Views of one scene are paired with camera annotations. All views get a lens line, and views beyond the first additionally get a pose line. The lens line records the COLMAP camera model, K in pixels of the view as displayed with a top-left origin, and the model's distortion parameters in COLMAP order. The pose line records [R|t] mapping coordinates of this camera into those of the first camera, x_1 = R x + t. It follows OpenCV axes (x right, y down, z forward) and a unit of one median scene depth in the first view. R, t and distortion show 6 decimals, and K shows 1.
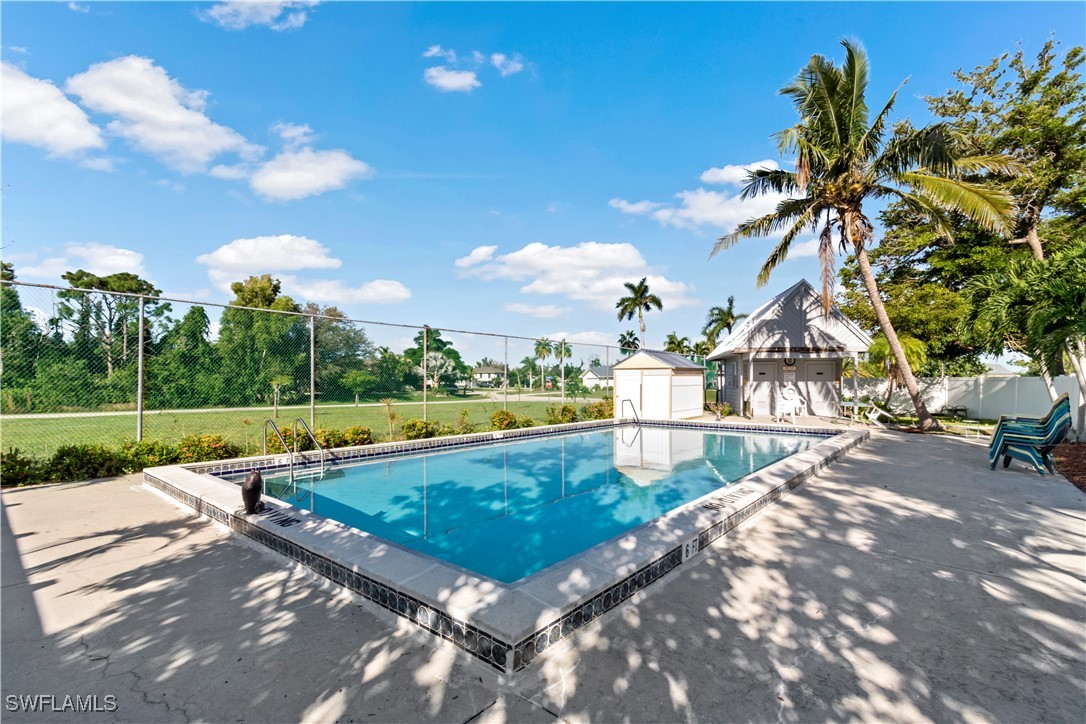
lens RADIAL K [[494.7, 0, 542.2], [0, 494.7, 388.0], [0, 0, 1]] dist [0.002316, 0.000380]
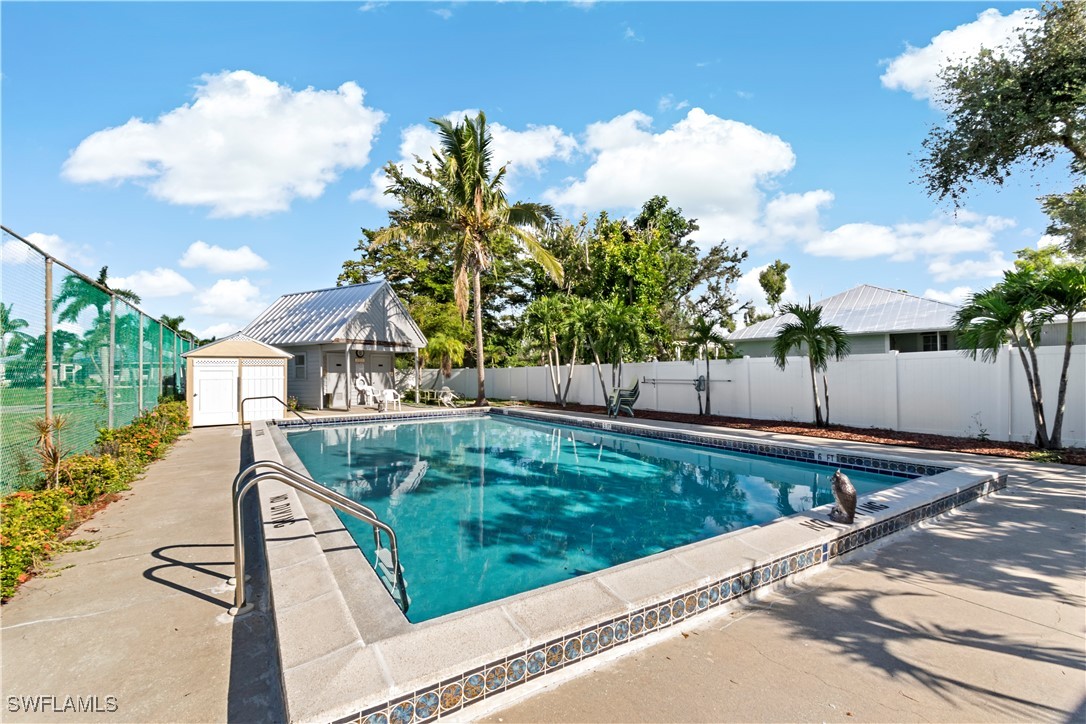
lens RADIAL K [[494.7, 0, 542.2], [0, 494.7, 388.0], [0, 0, 1]] dist [0.002316, 0.000380]
pose [[0.294829, -0.038245, 0.954784, -0.553524], [0.026513, 0.999141, 0.031834, -0.005554], [-0.955182, 0.015929, 0.295590, 0.448379]]
